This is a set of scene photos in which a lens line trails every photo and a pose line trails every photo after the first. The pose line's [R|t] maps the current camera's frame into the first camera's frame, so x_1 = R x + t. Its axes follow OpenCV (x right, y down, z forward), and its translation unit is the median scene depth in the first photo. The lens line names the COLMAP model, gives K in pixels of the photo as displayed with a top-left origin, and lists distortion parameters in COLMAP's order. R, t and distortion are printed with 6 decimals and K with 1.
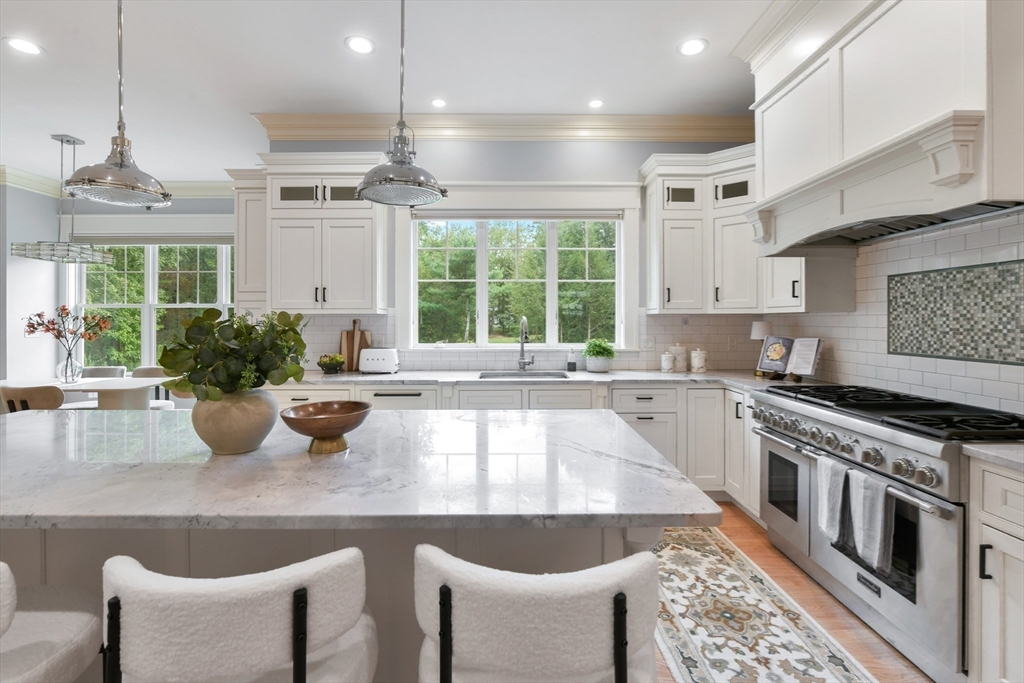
lens RADIAL K [[460.9, 0, 510.1], [0, 460.9, 320.9], [0, 0, 1]] dist [-0.010320, -0.000077]
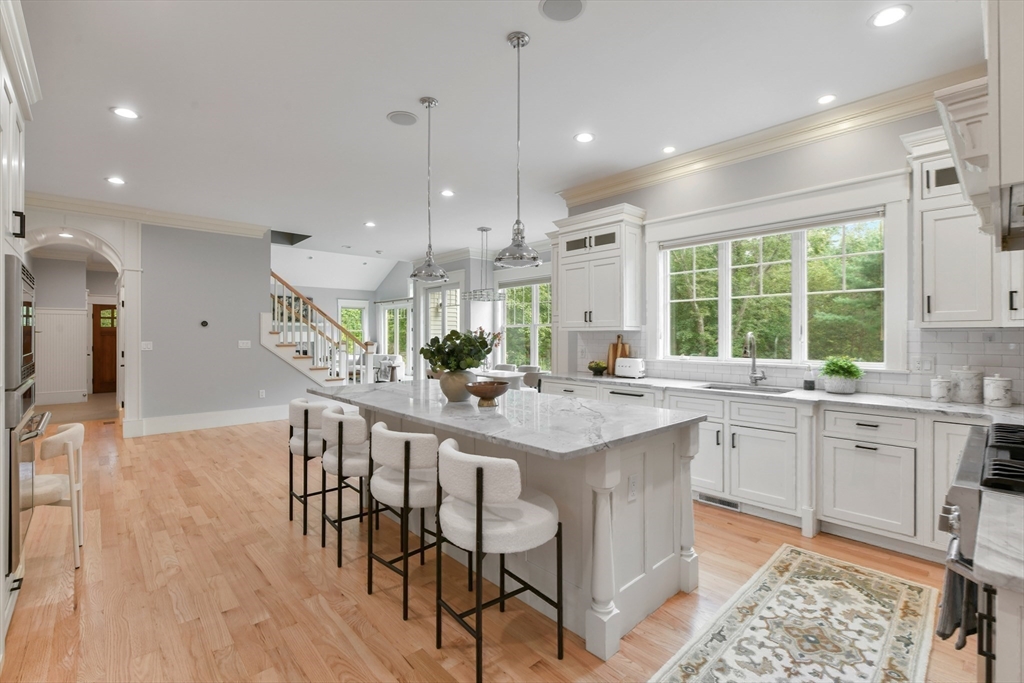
lens RADIAL K [[460.9, 0, 521.0], [0, 460.9, 337.6], [0, 0, 1]] dist [-0.010320, -0.000077]
pose [[0.672751, 0.003862, -0.739859, 0.491875], [-0.000386, 0.999988, 0.004870, -0.001883], [0.739869, -0.002991, 0.672744, -0.069965]]
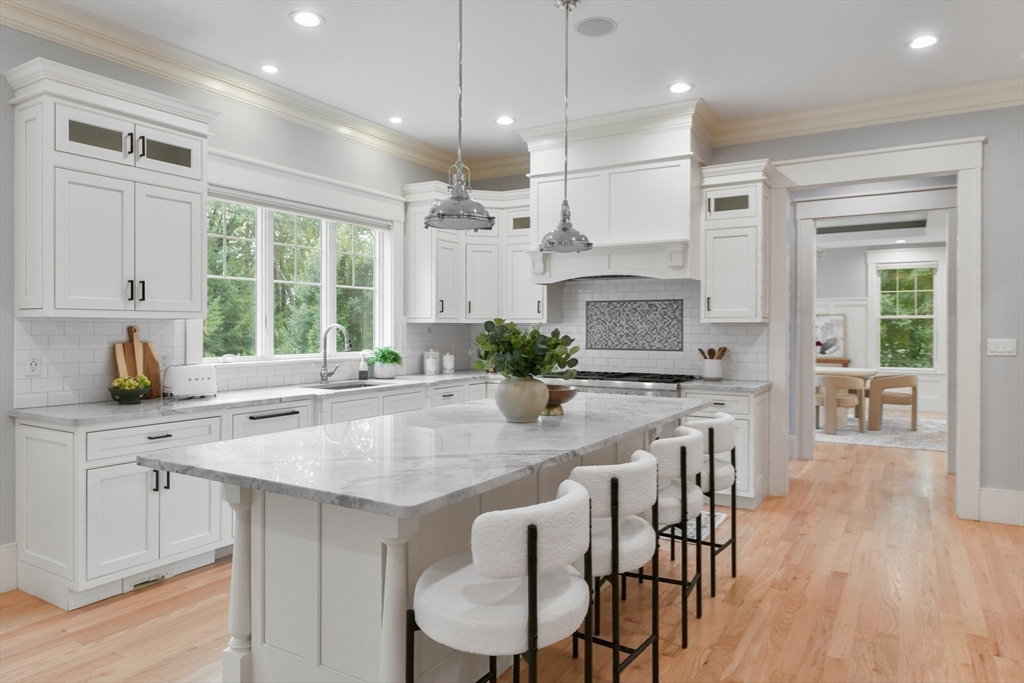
lens RADIAL K [[653.6, 0, 518.2], [0, 653.6, 333.9], [0, 0, 1]] dist [-0.000369, -0.005272]
pose [[0.526981, -0.005262, 0.849861, -1.002796], [-0.001531, 0.999973, 0.007141, 0.000565], [-0.849876, -0.005064, 0.526959, -0.018218]]
